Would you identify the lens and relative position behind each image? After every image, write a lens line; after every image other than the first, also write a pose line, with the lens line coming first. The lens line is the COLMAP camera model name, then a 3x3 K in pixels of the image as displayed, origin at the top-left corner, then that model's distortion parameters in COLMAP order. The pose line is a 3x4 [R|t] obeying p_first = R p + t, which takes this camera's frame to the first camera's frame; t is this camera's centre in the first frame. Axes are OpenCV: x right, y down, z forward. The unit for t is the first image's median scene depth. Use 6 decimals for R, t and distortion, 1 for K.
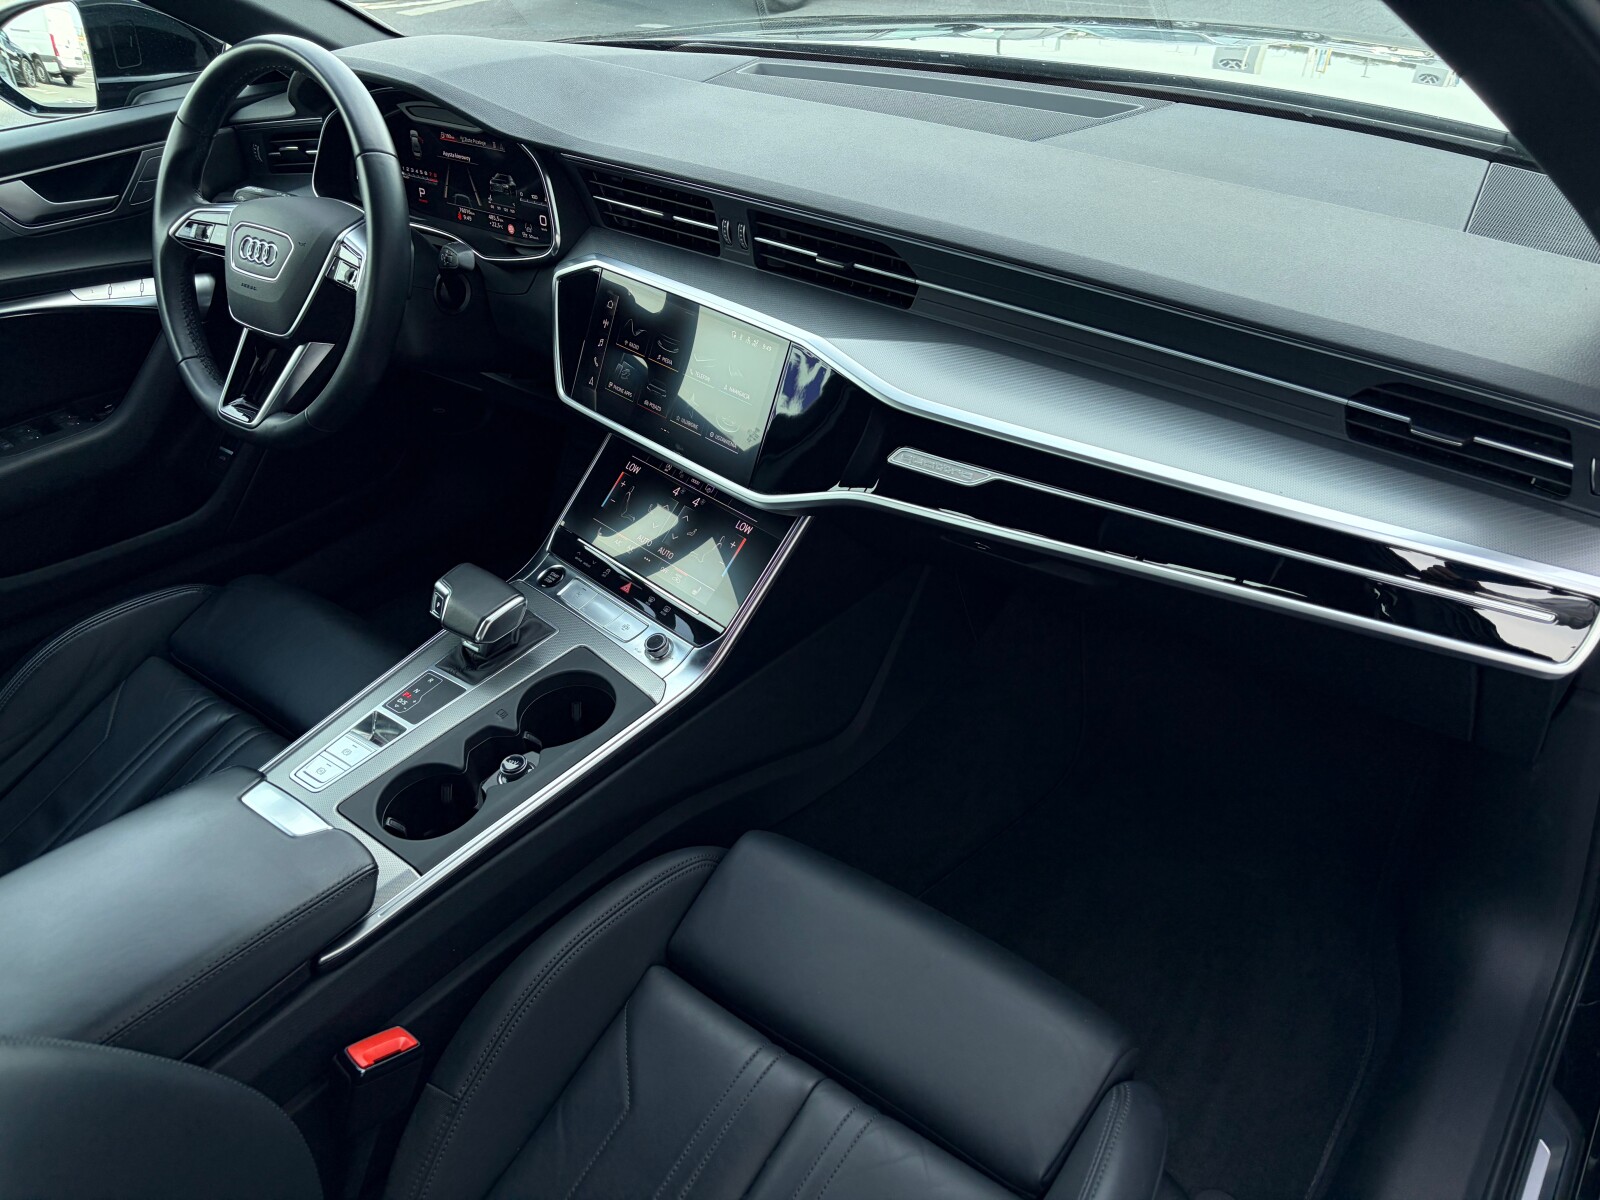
lens RADIAL K [[1167.2, 0, 797.1], [0, 1167.2, 603.0], [0, 0, 1]] dist [0.047742, -0.057429]
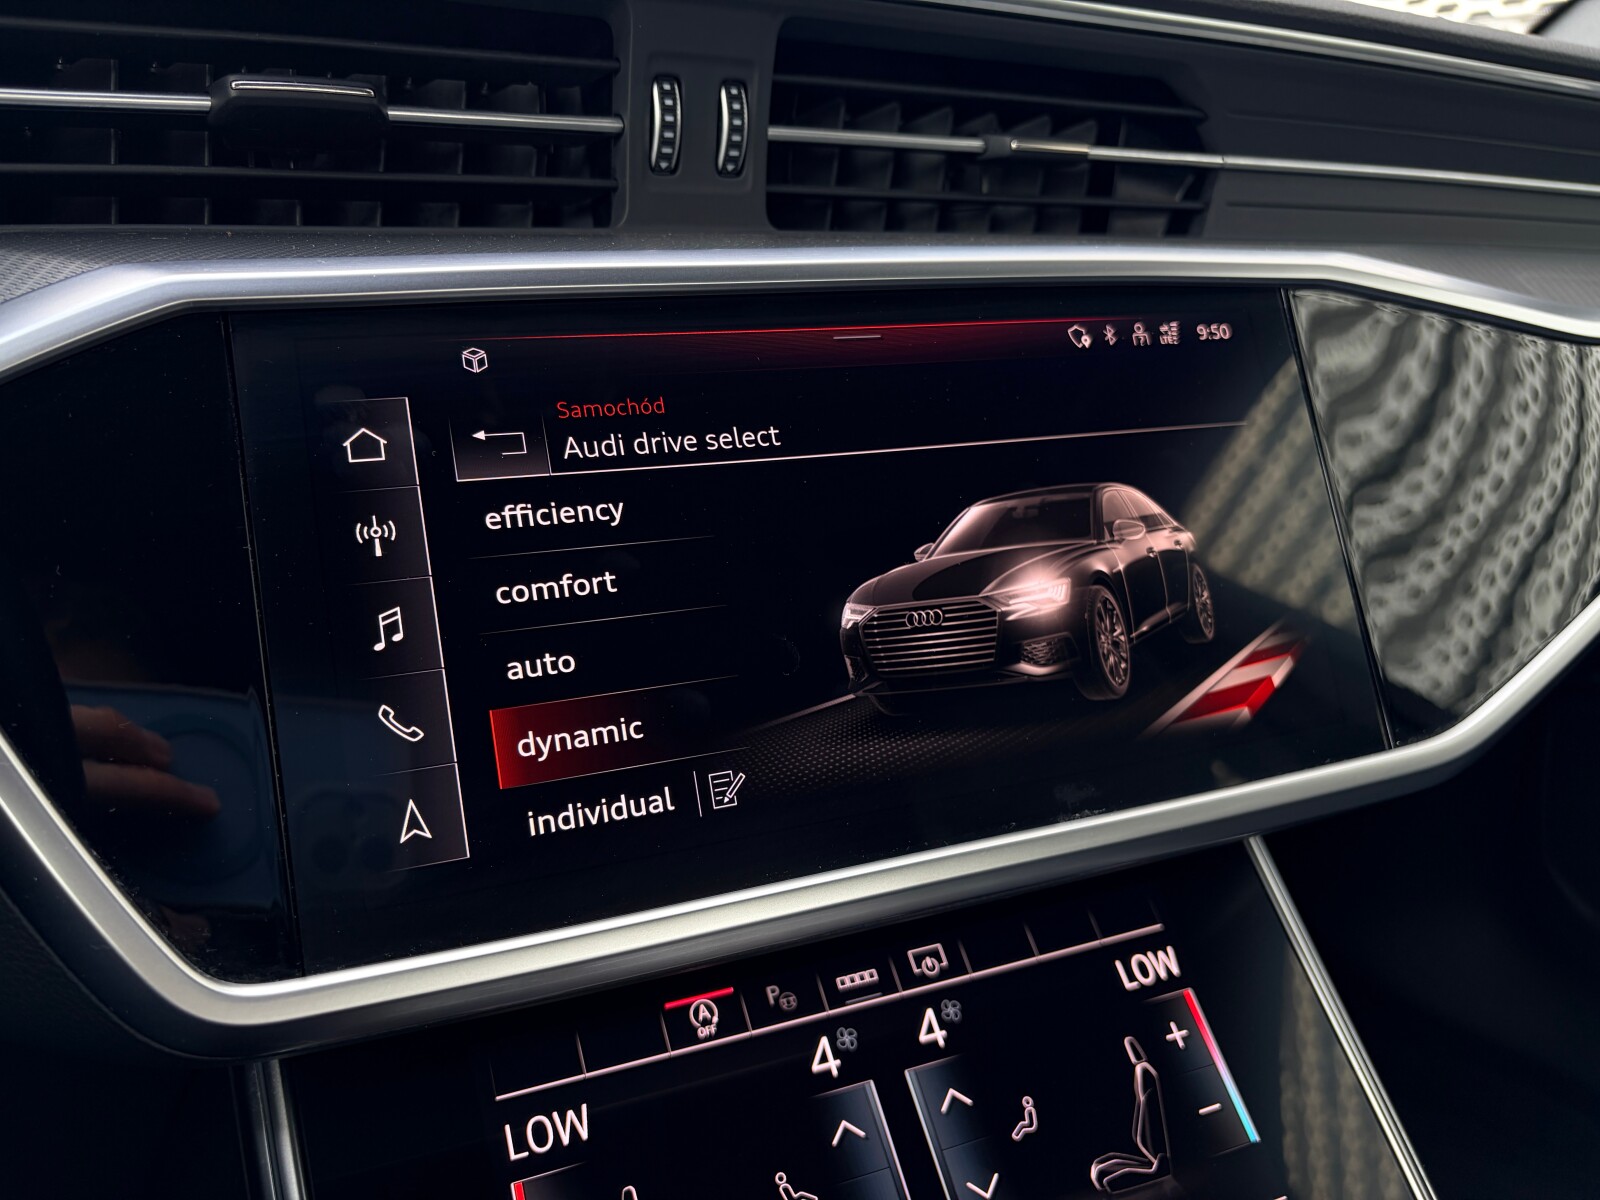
lens RADIAL K [[1239.8, 0, 794.8], [0, 1239.8, 599.6], [0, 0, 1]] dist [-0.010977, 0.000515]
pose [[0.351050, -0.228055, 0.908160, -0.327414], [0.527015, 0.849801, 0.009682, -0.185496], [-0.773963, 0.475215, 0.418511, 0.826883]]
